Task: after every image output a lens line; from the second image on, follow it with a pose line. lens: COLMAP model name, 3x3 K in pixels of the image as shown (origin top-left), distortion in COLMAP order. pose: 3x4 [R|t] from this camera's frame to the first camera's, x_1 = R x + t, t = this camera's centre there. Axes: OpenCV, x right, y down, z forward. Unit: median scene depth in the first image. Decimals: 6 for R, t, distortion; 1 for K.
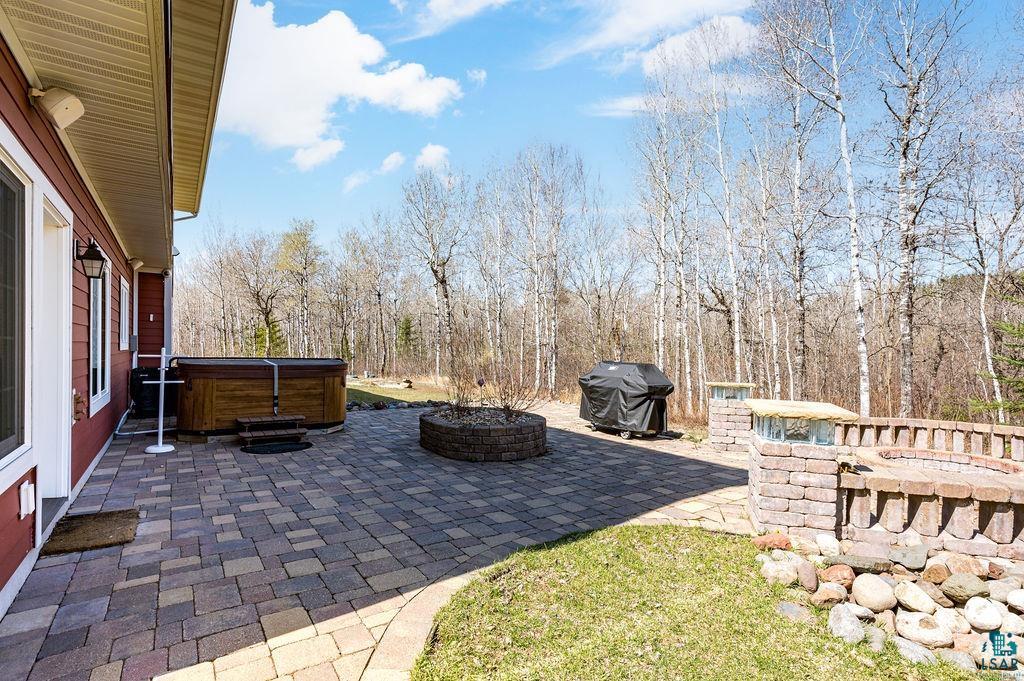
lens RADIAL K [[504.1, 0, 514.4], [0, 504.1, 344.3], [0, 0, 1]] dist [0.001256, 0.000159]
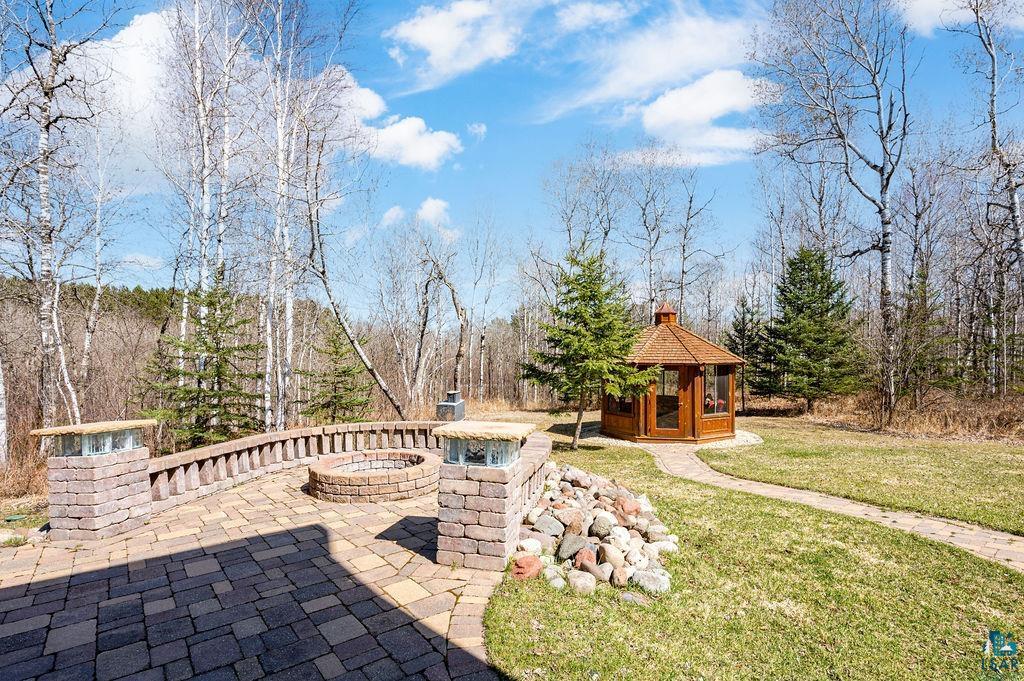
lens RADIAL K [[504.1, 0, 518.2], [0, 504.1, 359.4], [0, 0, 1]] dist [0.001256, 0.000159]
pose [[-0.077269, -0.009631, 0.996964, -0.317846], [-0.001576, 0.999953, 0.009538, -0.013382], [-0.997009, -0.000834, -0.077280, 0.766031]]
